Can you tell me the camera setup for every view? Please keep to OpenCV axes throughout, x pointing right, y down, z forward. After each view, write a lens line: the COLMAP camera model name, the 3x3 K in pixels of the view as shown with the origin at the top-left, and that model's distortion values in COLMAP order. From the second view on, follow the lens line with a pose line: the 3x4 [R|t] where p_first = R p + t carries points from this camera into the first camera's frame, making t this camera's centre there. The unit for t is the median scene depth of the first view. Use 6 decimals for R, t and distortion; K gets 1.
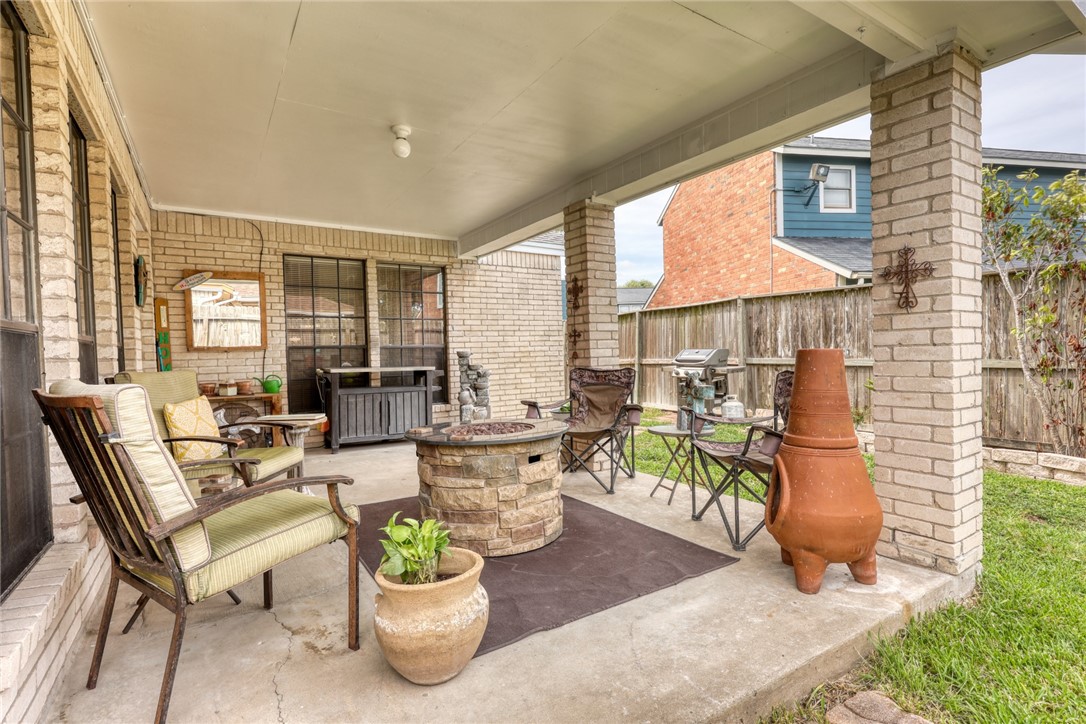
lens RADIAL K [[523.4, 0, 543.0], [0, 523.4, 362.0], [0, 0, 1]] dist [0.002093, 0.000772]
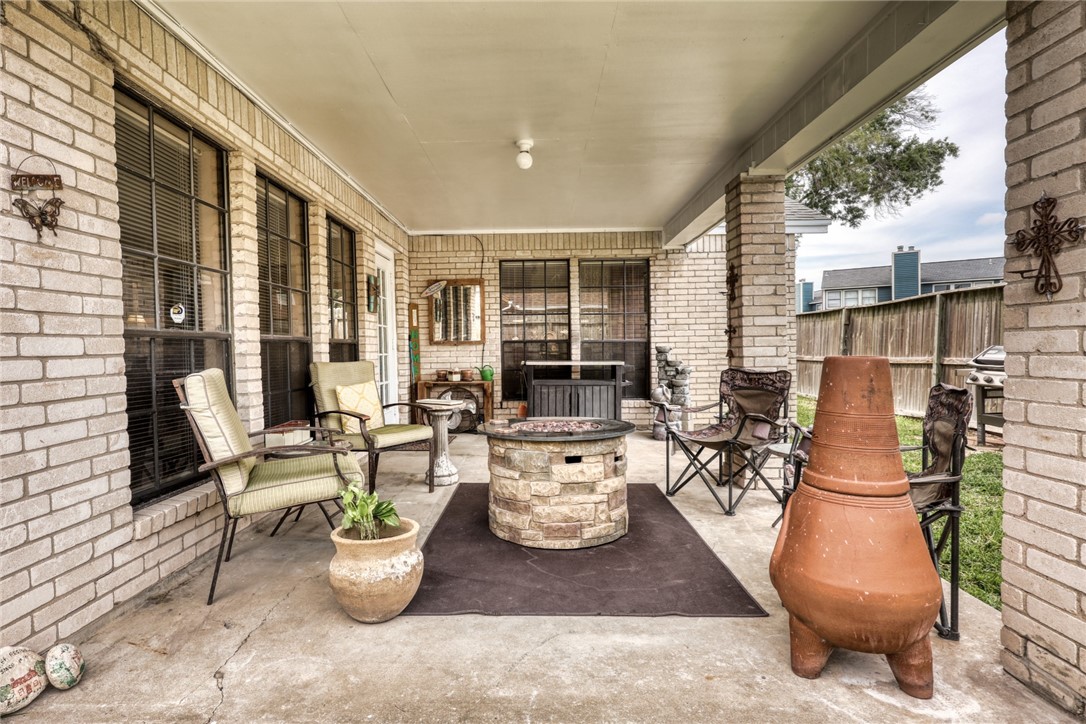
lens RADIAL K [[540.6, 0, 519.6], [0, 540.6, 361.9], [0, 0, 1]] dist [-0.001298, 0.000566]
pose [[0.823009, 0.026480, -0.567411, 0.245992], [-0.017010, 0.999614, 0.021977, -0.011430], [0.567774, -0.008436, 0.823141, 0.048211]]
